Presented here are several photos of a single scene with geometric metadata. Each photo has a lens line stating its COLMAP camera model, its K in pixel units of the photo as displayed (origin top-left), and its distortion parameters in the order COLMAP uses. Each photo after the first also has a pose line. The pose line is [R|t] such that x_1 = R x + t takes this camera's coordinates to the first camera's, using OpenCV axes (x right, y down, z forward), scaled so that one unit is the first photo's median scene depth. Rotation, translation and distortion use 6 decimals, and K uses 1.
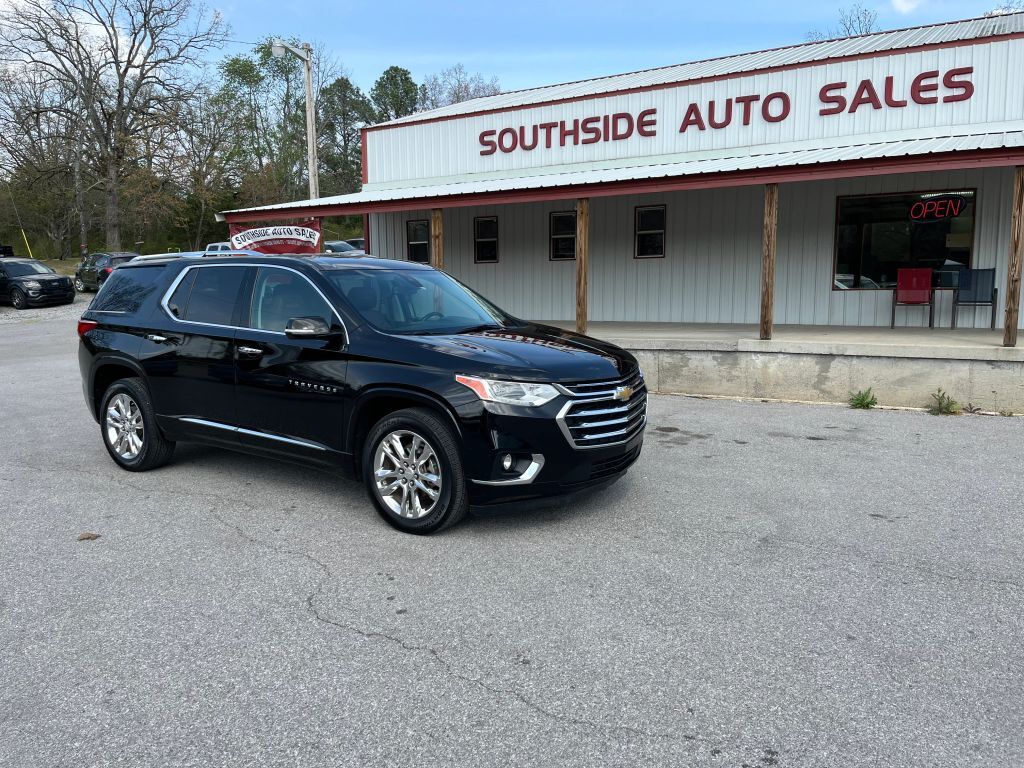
lens RADIAL K [[779.7, 0, 516.2], [0, 779.7, 380.0], [0, 0, 1]] dist [0.071651, -0.112859]
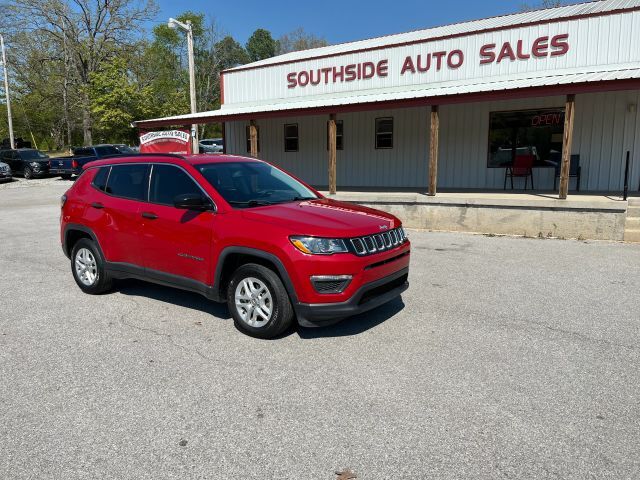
lens RADIAL K [[489.4, 0, 322.2], [0, 489.4, 235.0], [0, 0, 1]] dist [0.068471, -0.109257]
pose [[0.999202, 0.006134, -0.039477, 0.080566], [-0.005374, 0.999799, 0.019326, 0.010664], [0.039588, -0.019098, 0.999034, -0.068116]]
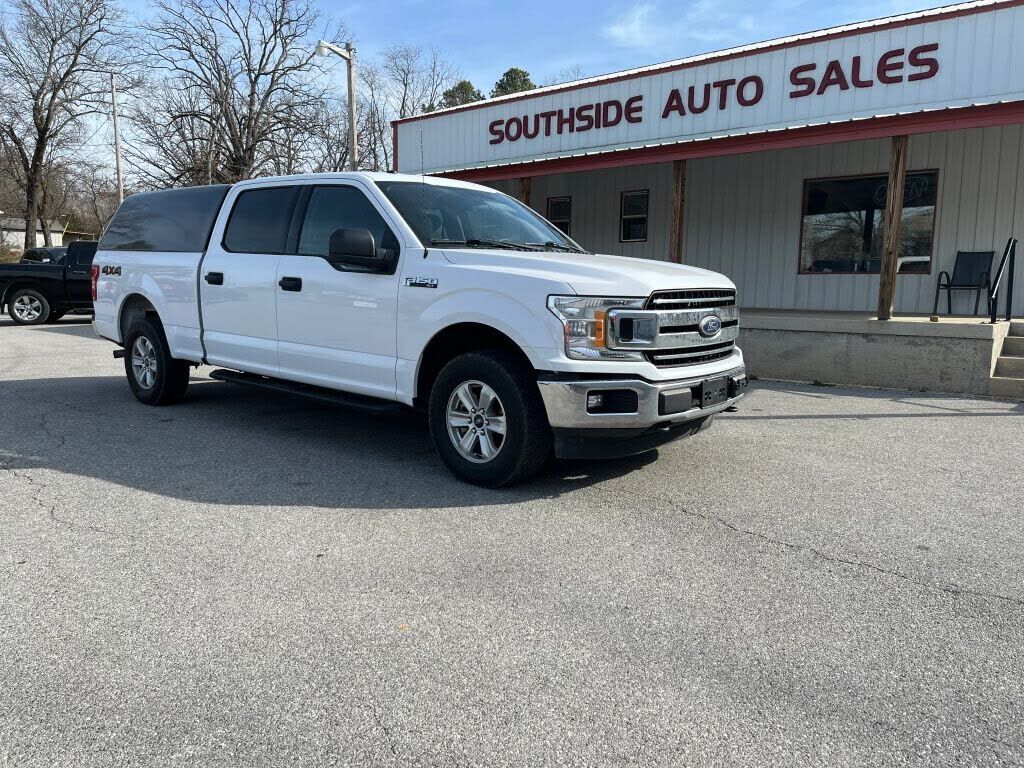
lens RADIAL K [[781.5, 0, 512.8], [0, 781.5, 378.4], [0, 0, 1]] dist [0.071166, -0.111894]
pose [[0.984820, 0.041868, -0.168452, 0.196695], [-0.042745, 0.999085, -0.001579, 0.031075], [0.168232, 0.008756, 0.985709, -0.034971]]
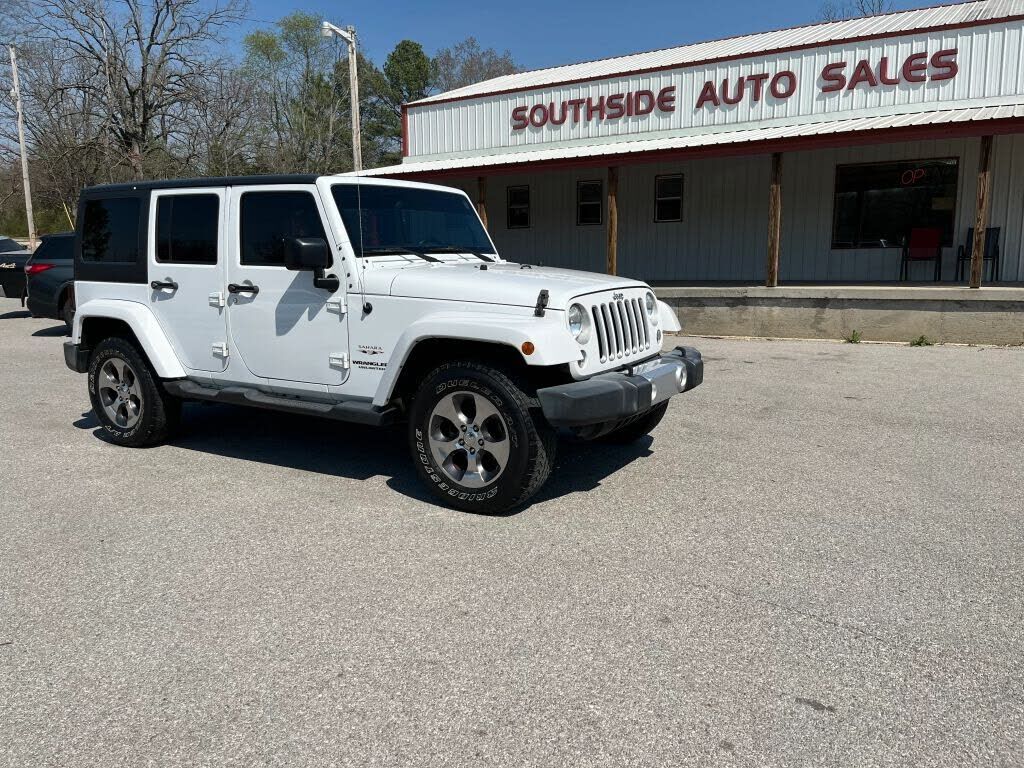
lens RADIAL K [[781.5, 0, 512.8], [0, 781.5, 378.4], [0, 0, 1]] dist [0.071166, -0.111894]
pose [[0.999919, 0.000001, -0.012742, -0.036554], [0.000354, 0.999613, 0.027819, 0.035582], [0.012737, -0.027821, 0.999532, -0.126921]]
